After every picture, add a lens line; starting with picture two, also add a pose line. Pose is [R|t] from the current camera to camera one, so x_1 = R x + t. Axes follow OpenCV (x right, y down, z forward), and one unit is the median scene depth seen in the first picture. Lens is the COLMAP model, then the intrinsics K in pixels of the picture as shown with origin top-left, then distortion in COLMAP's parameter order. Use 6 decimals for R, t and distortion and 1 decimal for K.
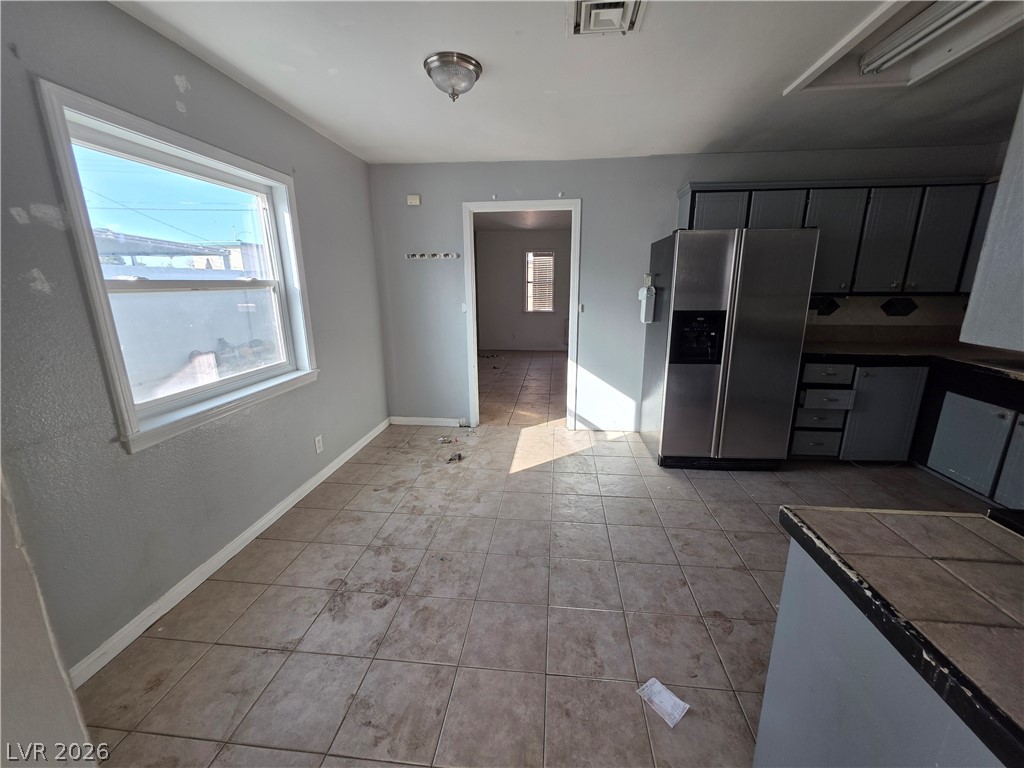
lens RADIAL K [[409.3, 0, 517.6], [0, 409.3, 382.0], [0, 0, 1]] dist [0.002634, -0.000955]
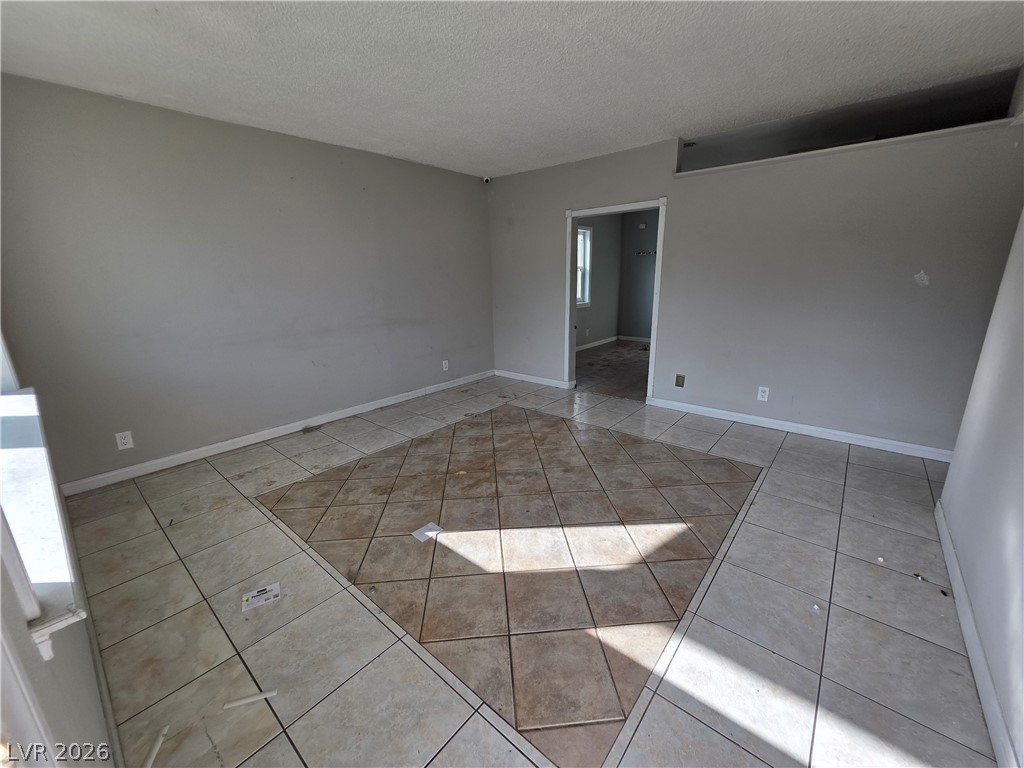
lens RADIAL K [[409.3, 0, 513.0], [0, 409.3, 382.5], [0, 0, 1]] dist [0.002634, -0.000955]
pose [[0.822867, 0.135283, -0.551895, 0.674585], [-0.115805, 0.990788, 0.070203, 0.397281], [0.556308, 0.006145, 0.830953, -1.595710]]
